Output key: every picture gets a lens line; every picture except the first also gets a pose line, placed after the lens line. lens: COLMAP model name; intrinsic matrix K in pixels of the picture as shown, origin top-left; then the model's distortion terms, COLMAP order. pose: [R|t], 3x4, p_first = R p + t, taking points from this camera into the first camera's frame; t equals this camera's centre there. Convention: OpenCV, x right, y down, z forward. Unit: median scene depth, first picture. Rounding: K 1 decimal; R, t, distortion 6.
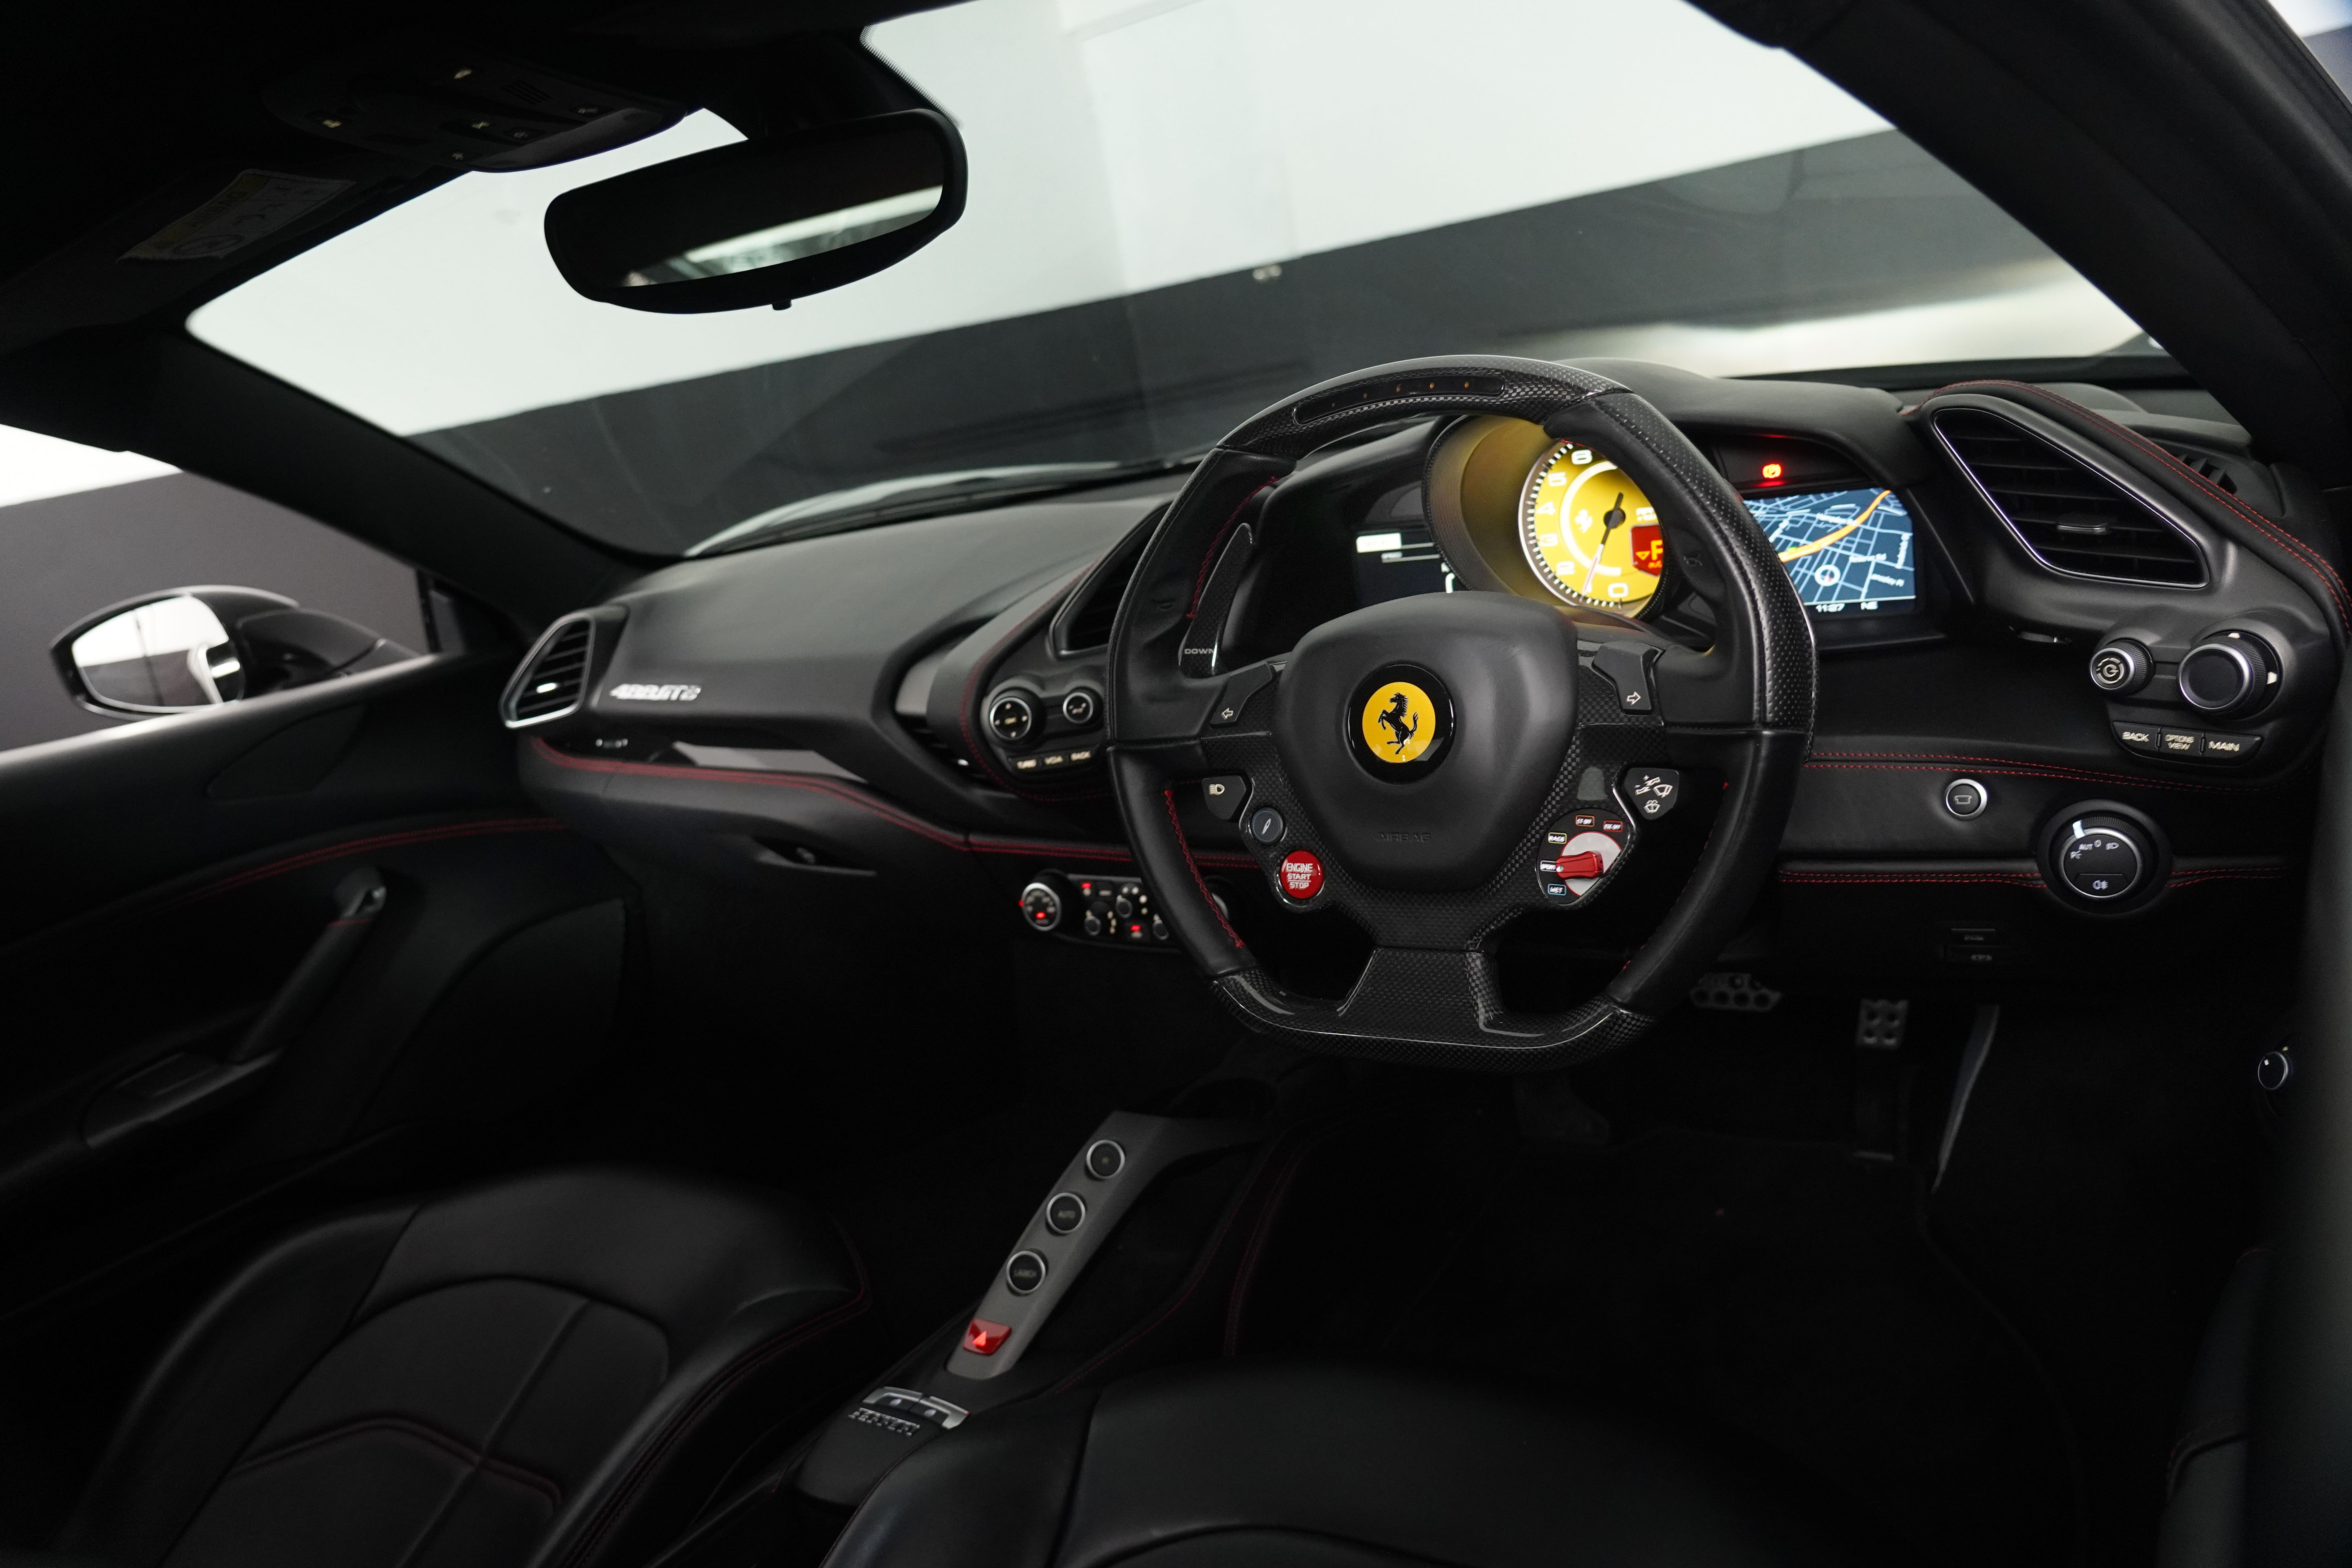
lens RADIAL K [[1600.0, 0, 1138.4], [0, 1600.0, 784.6], [0, 0, 1]] dist [-0.009651, -0.002526]
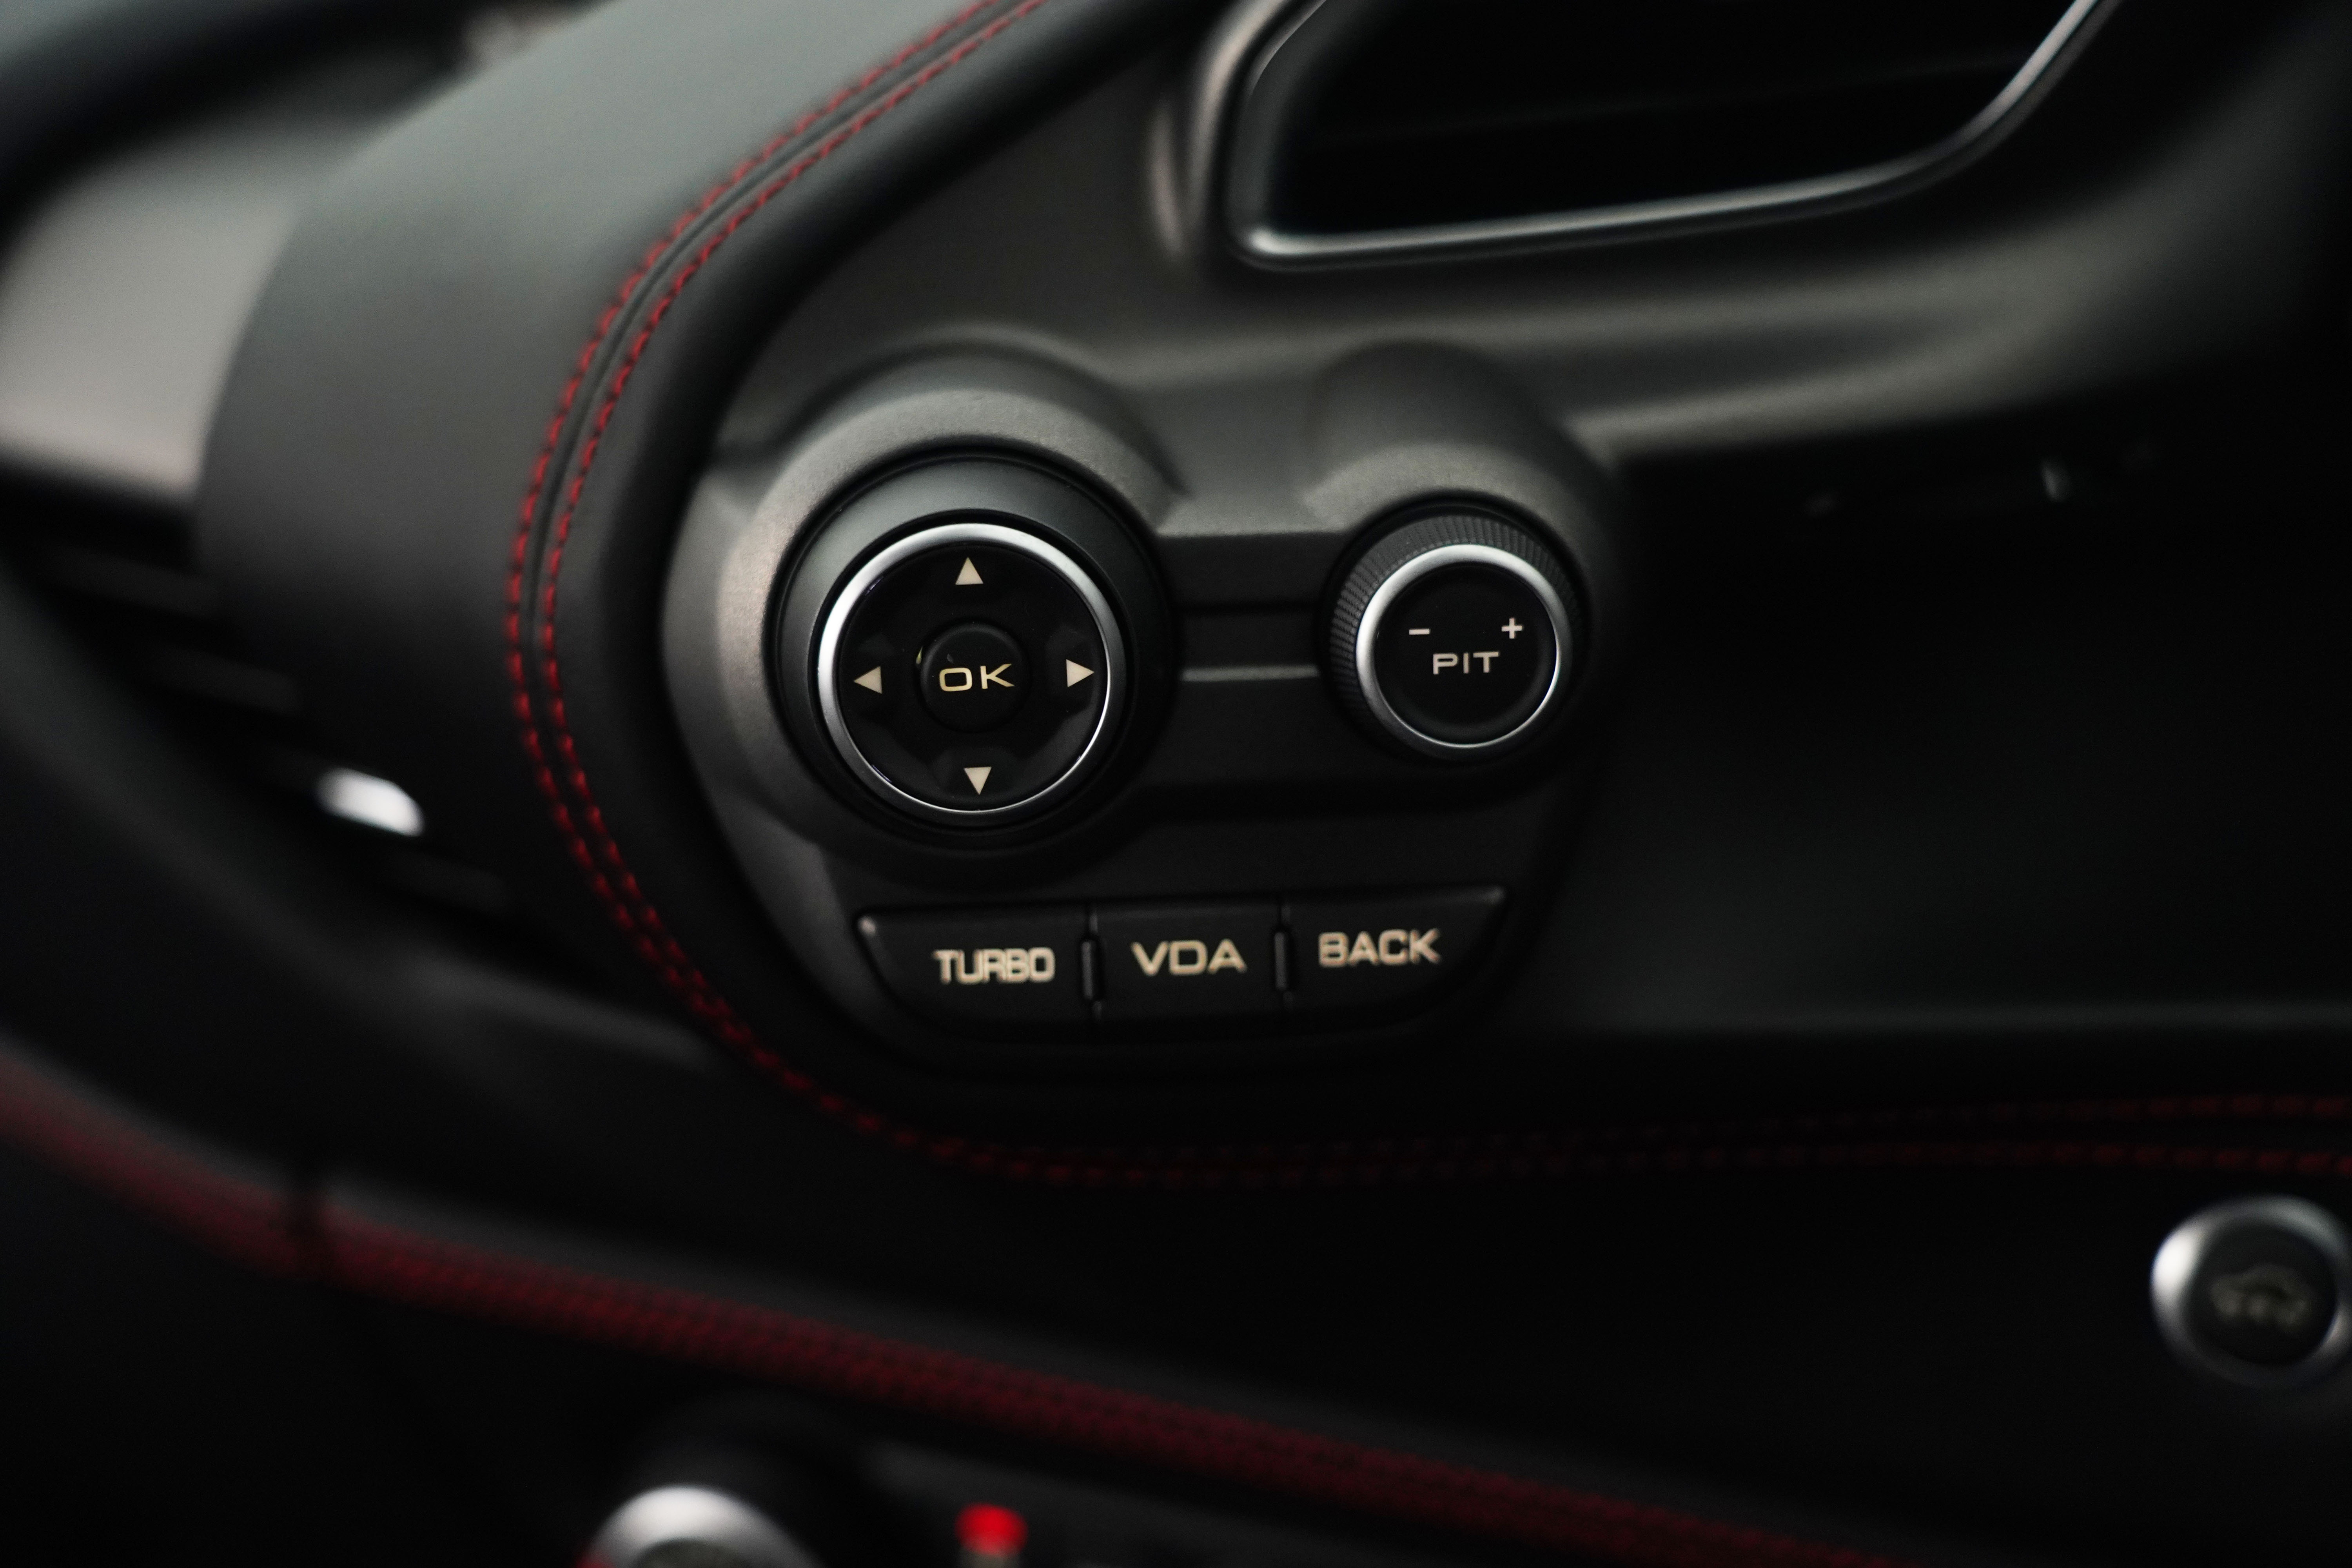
lens RADIAL K [[3622.9, 0, 1177.6], [0, 3622.9, 638.4], [0, 0, 1]] dist [0.204880, -0.011355]
pose [[0.964297, 0.097853, 0.246082, -0.145153], [-0.102345, 0.994734, 0.005497, -0.048509], [-0.244248, -0.030486, 0.969233, 0.707767]]
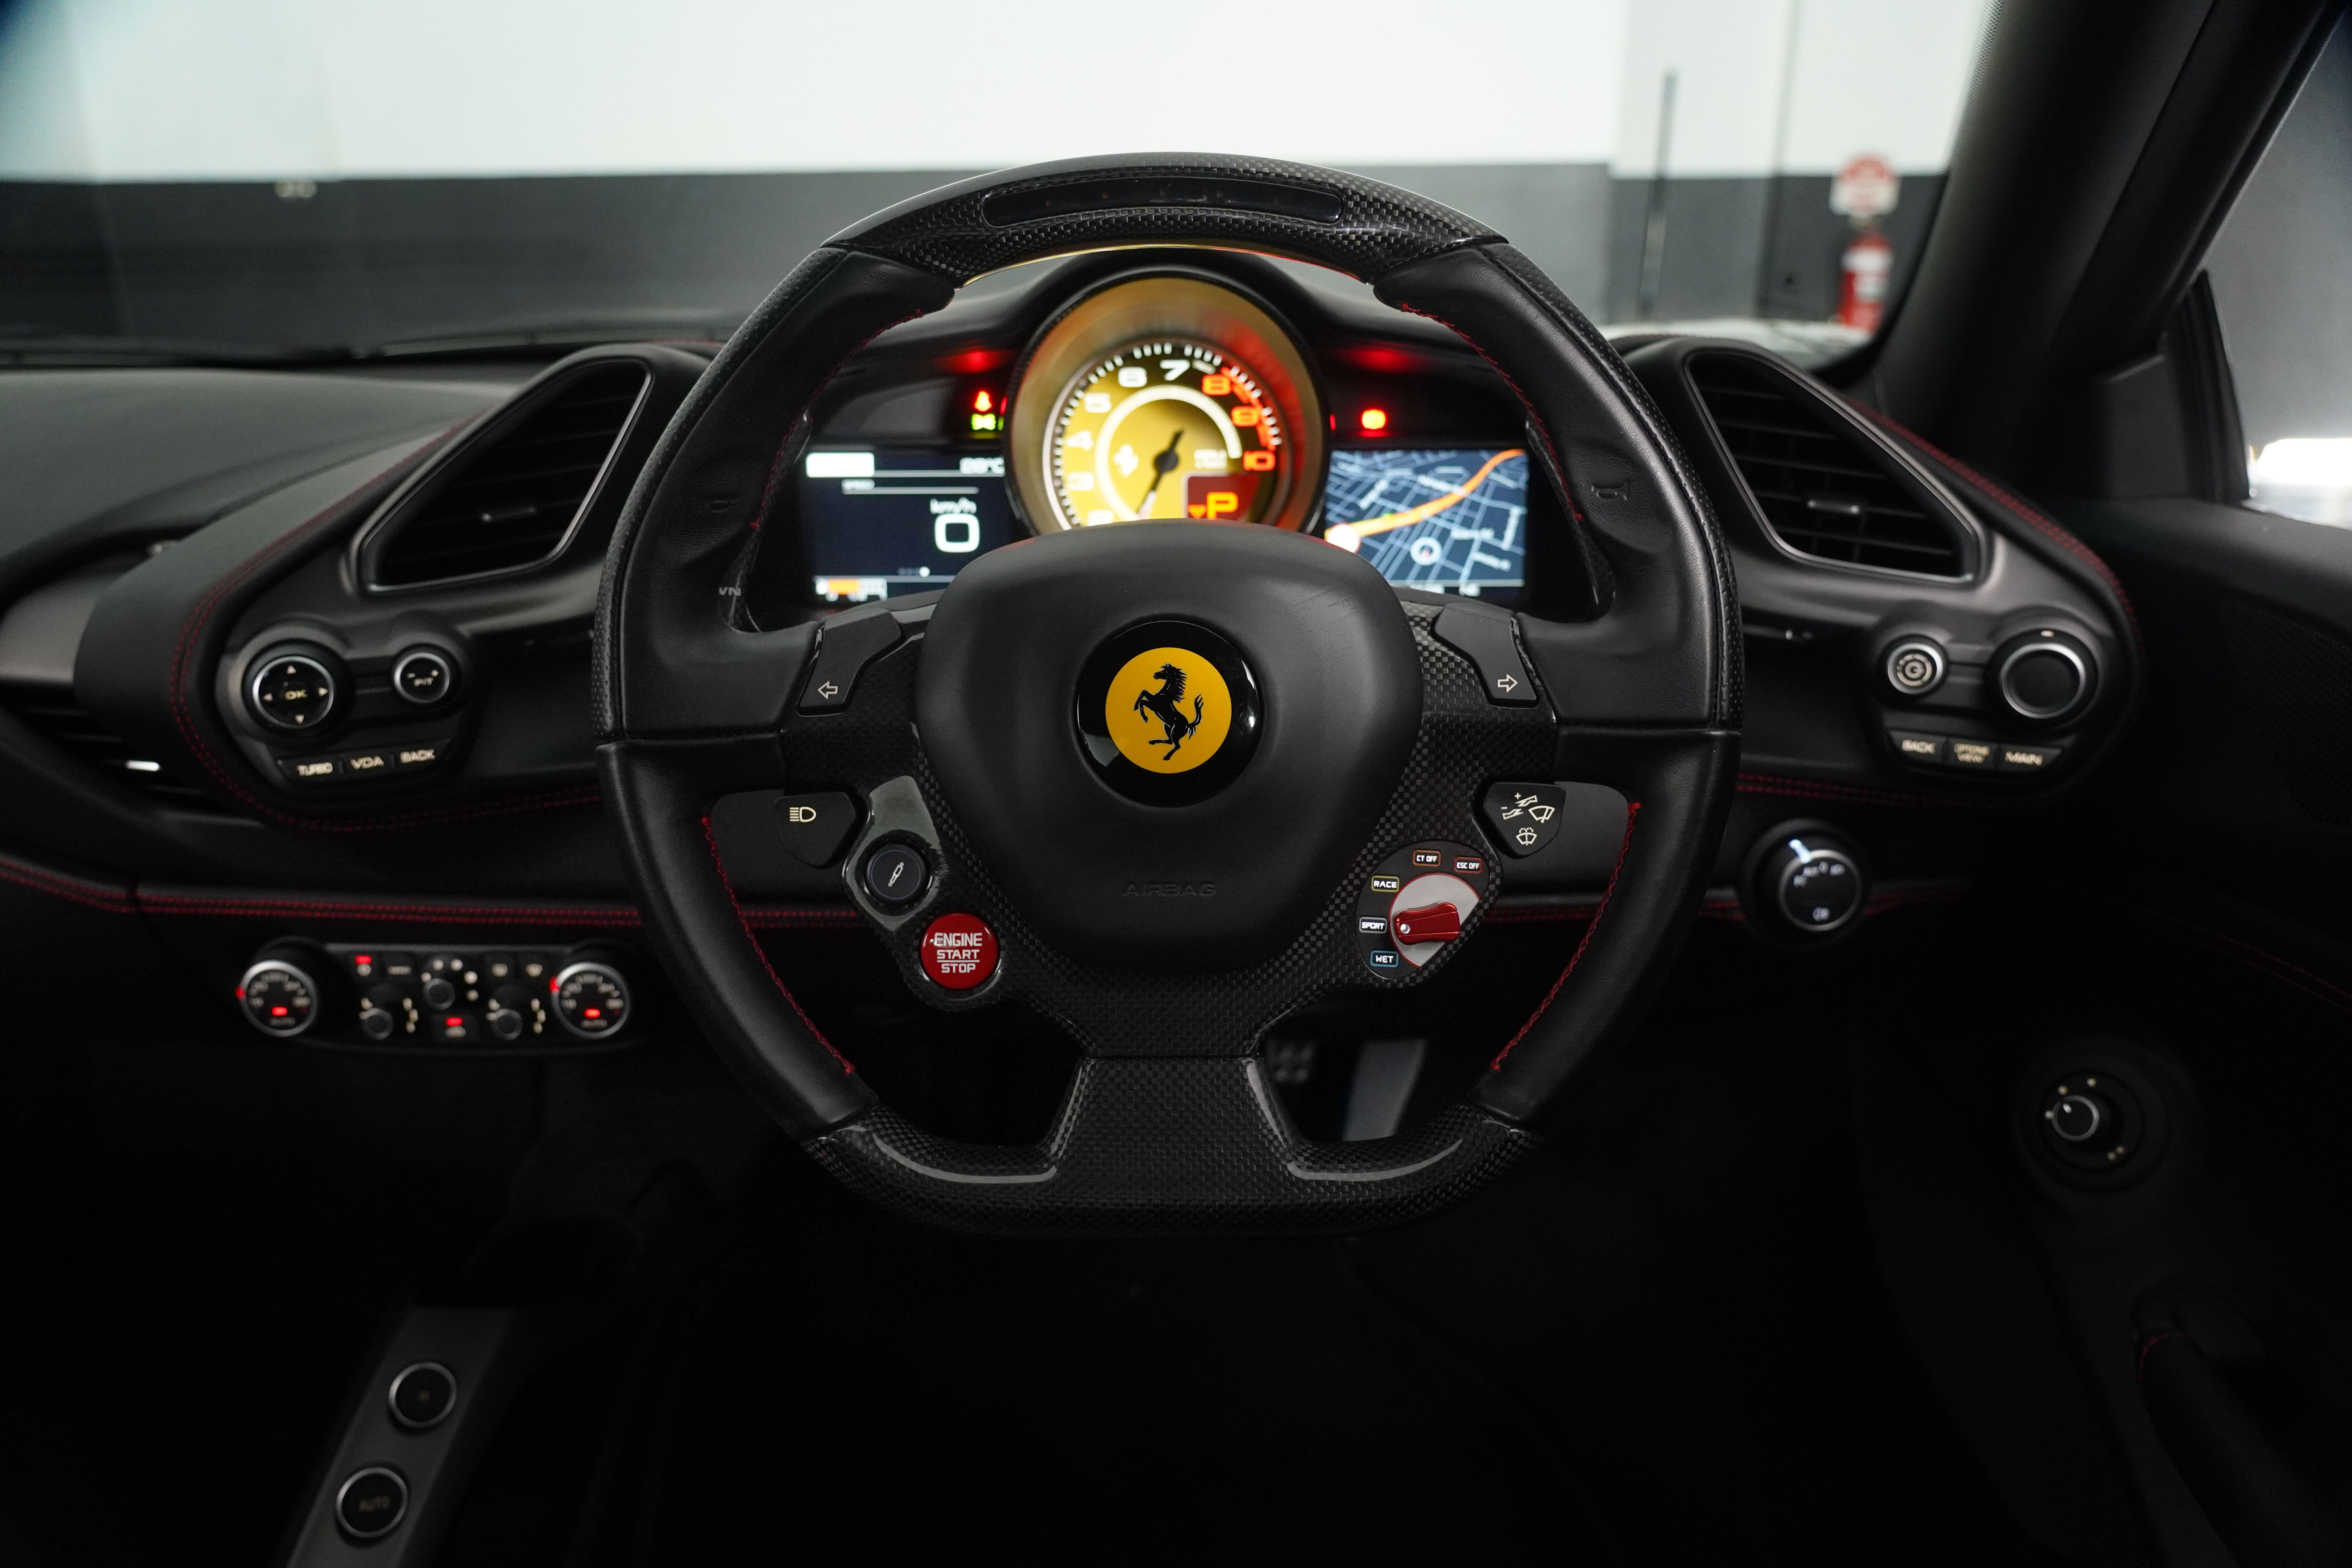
lens RADIAL K [[1599.9, 0, 1138.4], [0, 1599.9, 784.6], [0, 0, 1]] dist [-0.009651, -0.002526]
pose [[0.830793, -0.000455, 0.556581, -0.152636], [0.001718, 0.999997, -0.001747, -0.005926], [-0.556579, 0.002408, 0.830791, 0.355014]]
